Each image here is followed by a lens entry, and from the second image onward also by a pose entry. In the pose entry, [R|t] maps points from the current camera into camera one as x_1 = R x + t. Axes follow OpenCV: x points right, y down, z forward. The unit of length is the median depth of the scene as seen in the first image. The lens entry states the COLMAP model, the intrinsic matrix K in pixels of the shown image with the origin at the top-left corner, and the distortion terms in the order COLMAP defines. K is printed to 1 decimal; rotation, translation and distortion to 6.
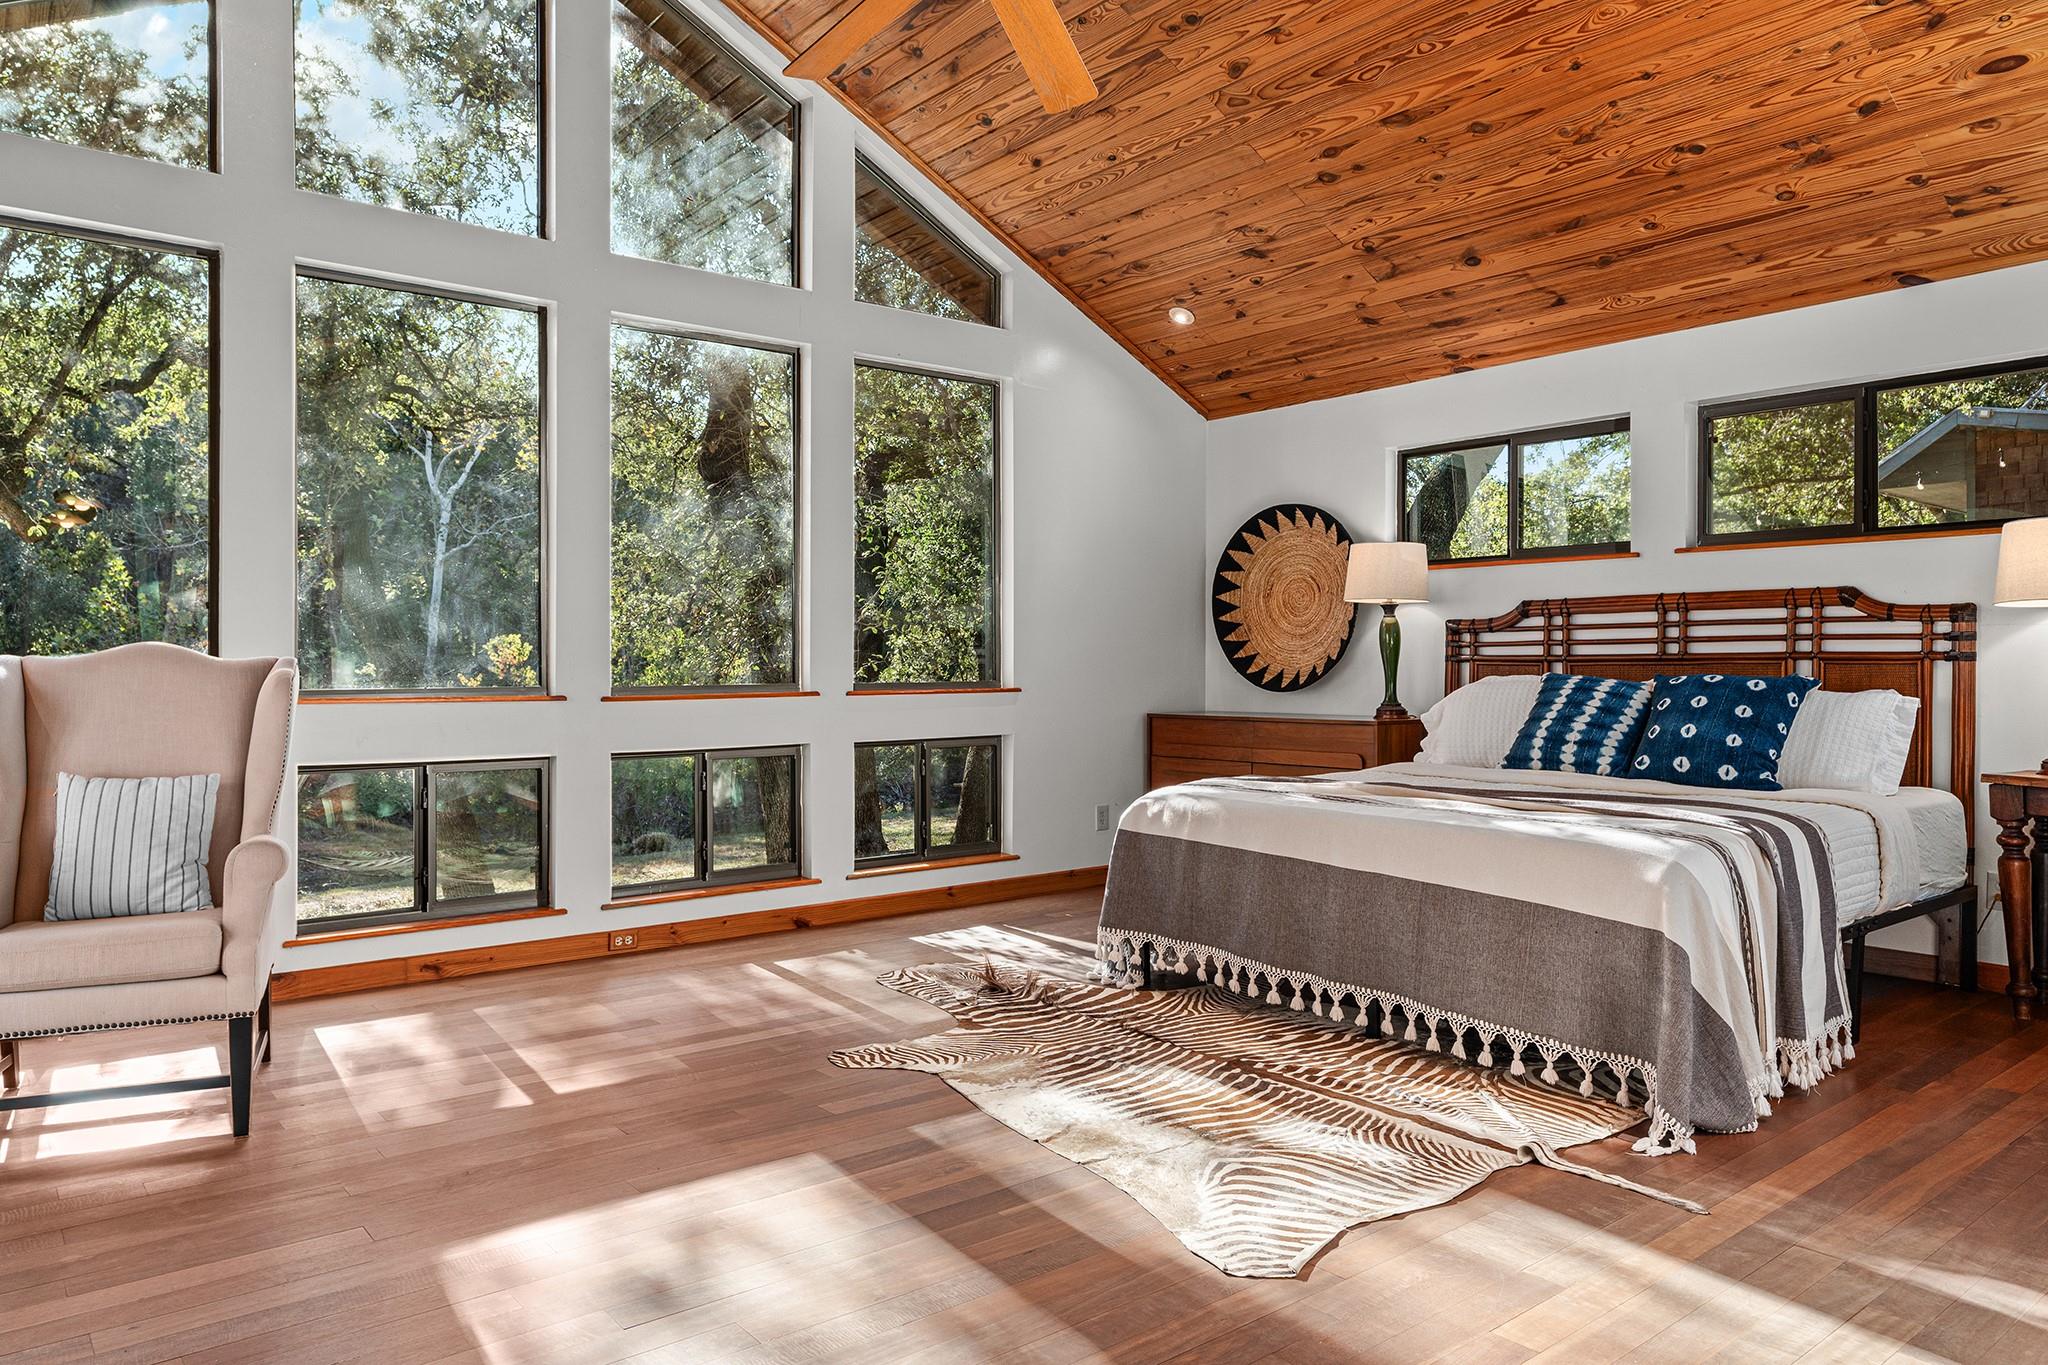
lens RADIAL K [[1348.3, 0, 1024.1], [0, 1348.3, 666.3], [0, 0, 1]] dist [-0.008266, 0.004693]
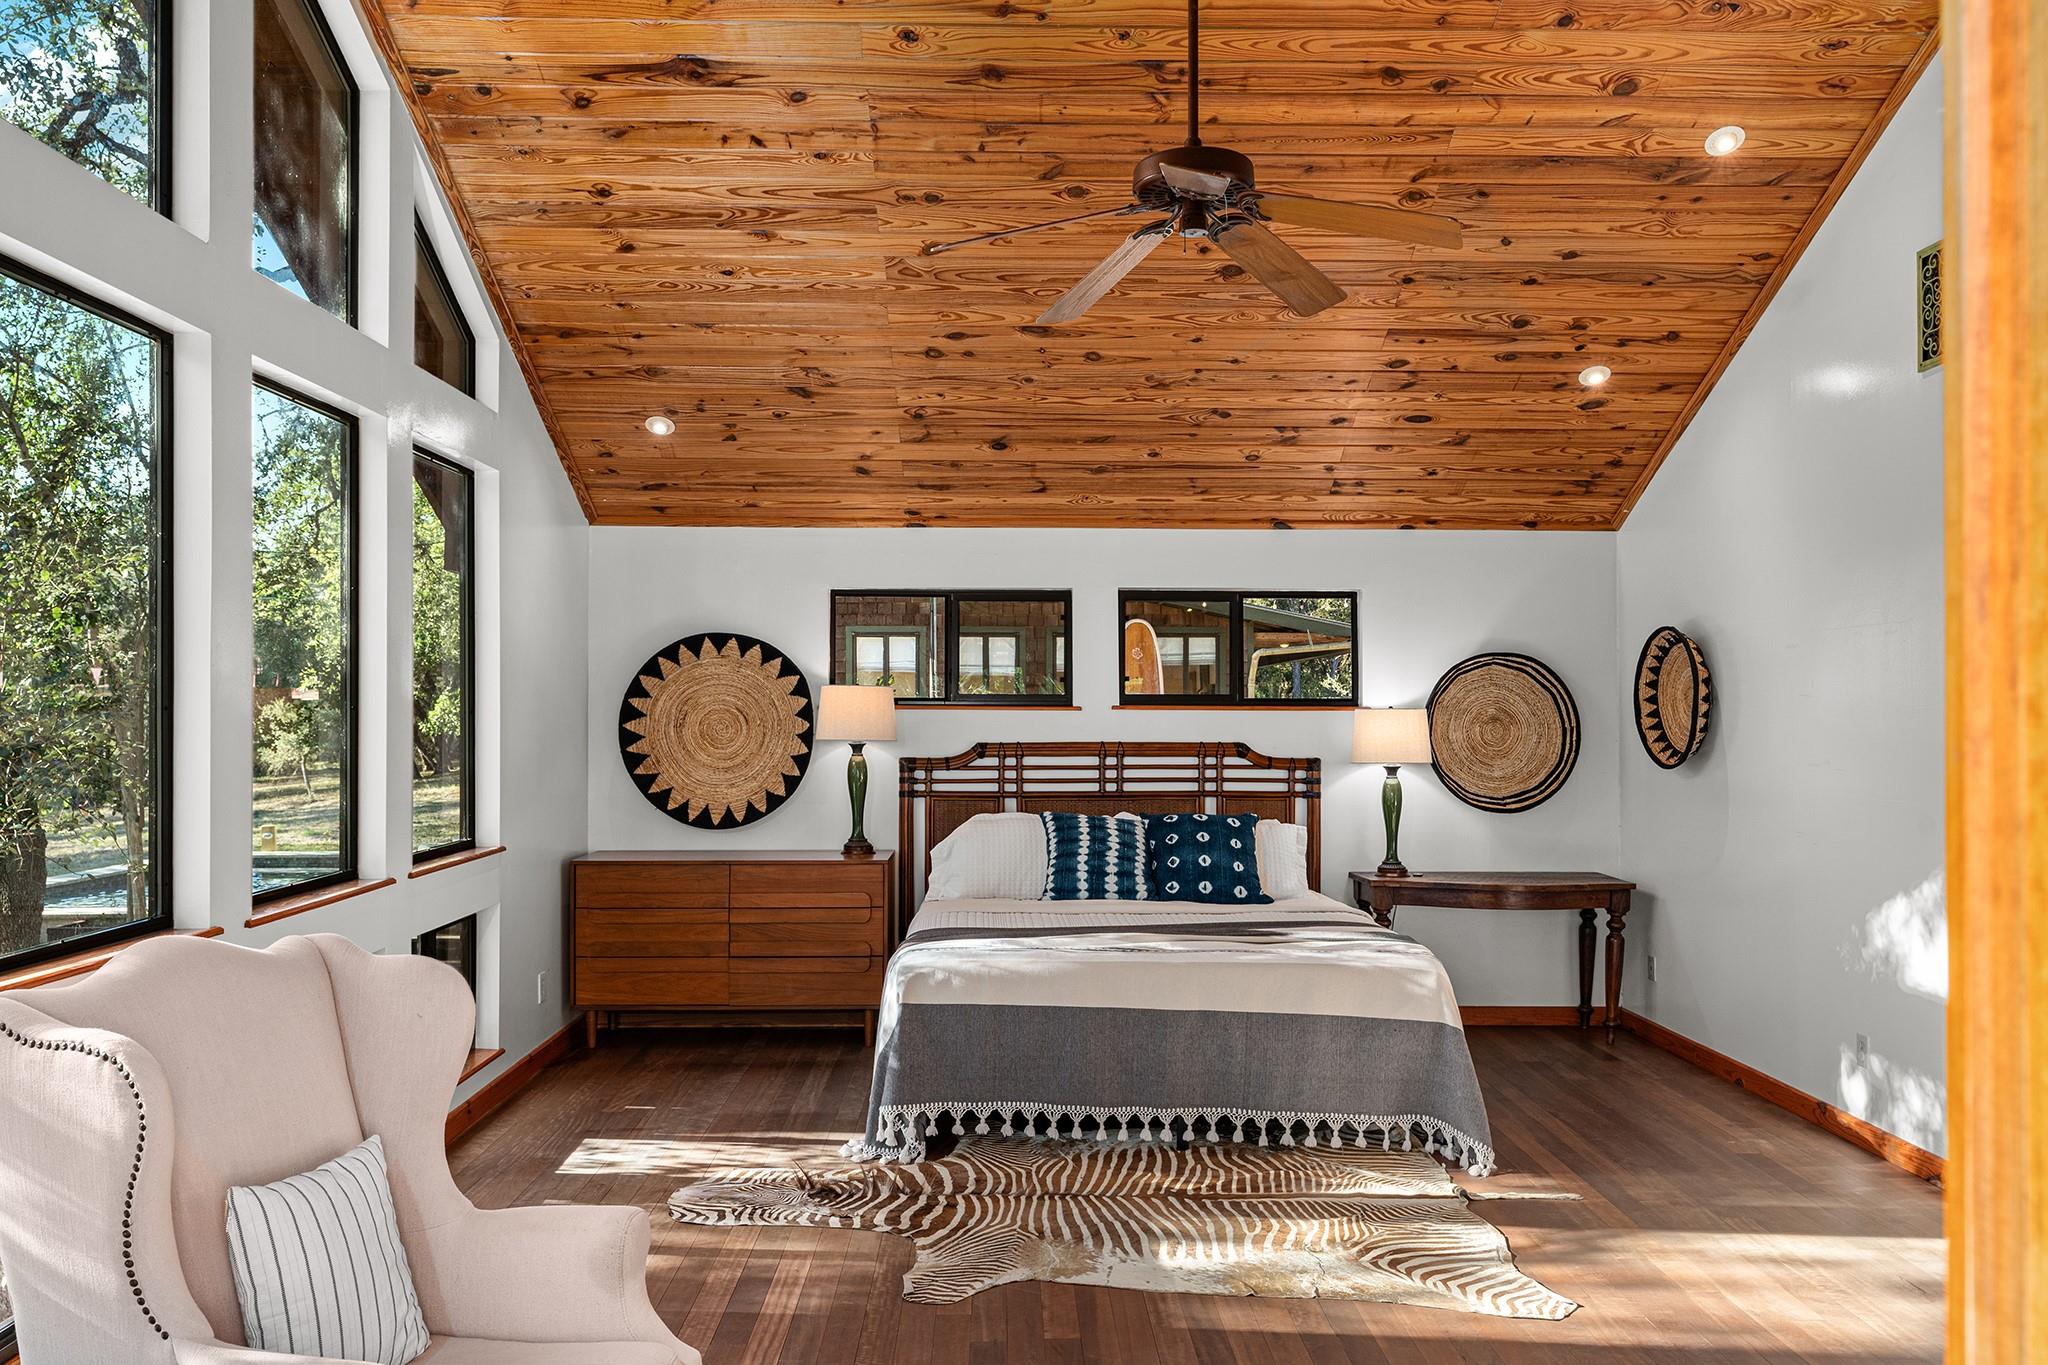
lens RADIAL K [[1516.9, 0, 1028.0], [0, 1516.9, 704.8], [0, 0, 1]] dist [0.010997, 0.003506]
pose [[0.612634, 0.005187, 0.790350, -0.656008], [-0.003009, 0.999987, -0.004230, -0.081753], [-0.790361, 0.000213, 0.612641, 0.211077]]
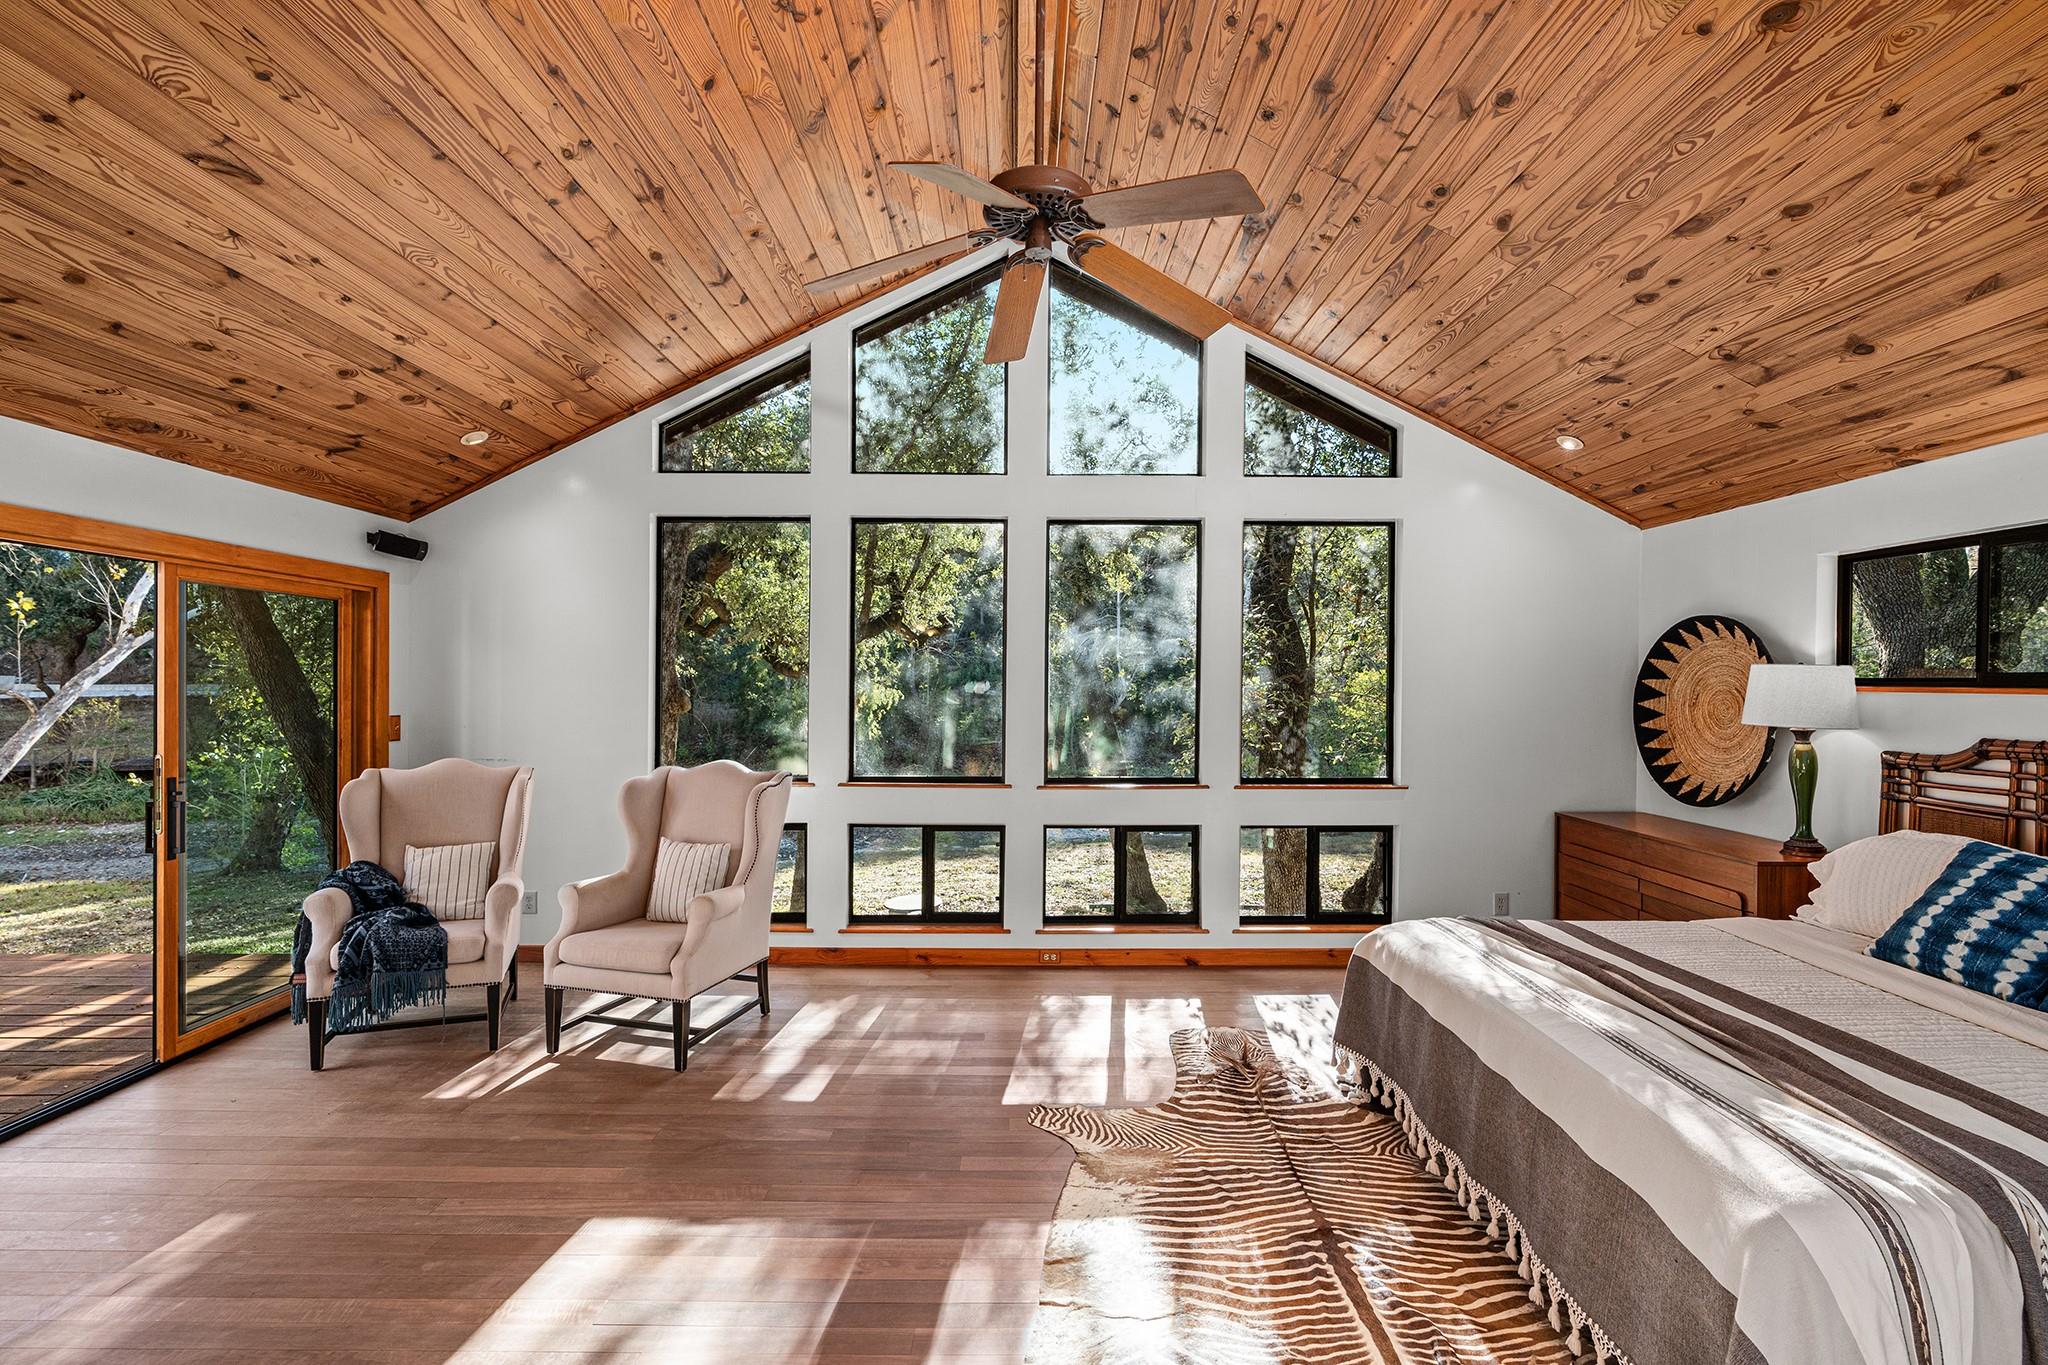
lens RADIAL K [[926.3, 0, 1031.2], [0, 926.3, 685.7], [0, 0, 1]] dist [-0.007540, 0.001445]
pose [[0.782151, 0.008768, -0.623027, 0.289389], [-0.006186, 0.999961, 0.006306, -0.088206], [0.623058, -0.001078, 0.782175, 0.213602]]
